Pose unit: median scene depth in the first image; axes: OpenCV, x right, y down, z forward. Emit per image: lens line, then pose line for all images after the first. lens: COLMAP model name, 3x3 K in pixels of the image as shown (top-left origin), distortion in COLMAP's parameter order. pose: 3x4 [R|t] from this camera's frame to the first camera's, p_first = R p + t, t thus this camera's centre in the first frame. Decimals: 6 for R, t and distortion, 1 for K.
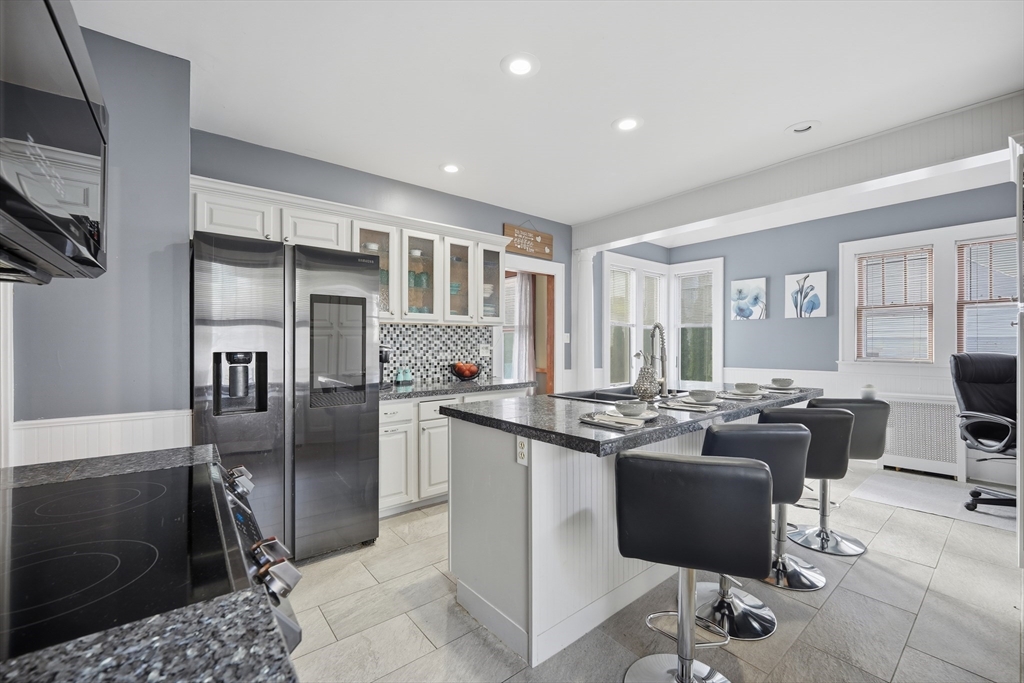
lens RADIAL K [[424.1, 0, 509.5], [0, 424.1, 339.2], [0, 0, 1]] dist [-0.013473, 0.001604]
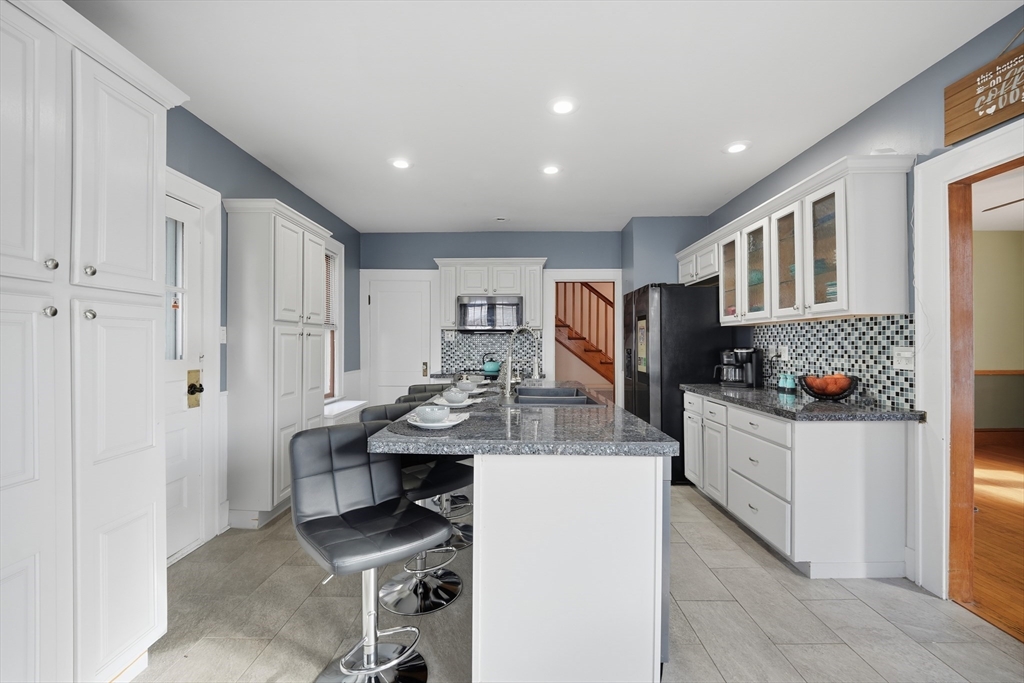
lens RADIAL K [[424.1, 0, 509.2], [0, 424.1, 344.2], [0, 0, 1]] dist [-0.013473, 0.001604]
pose [[-0.637463, 0.000604, -0.770480, 0.728103], [0.006567, 0.999968, -0.004650, 0.008158], [0.770453, -0.008024, -0.637447, 1.029667]]
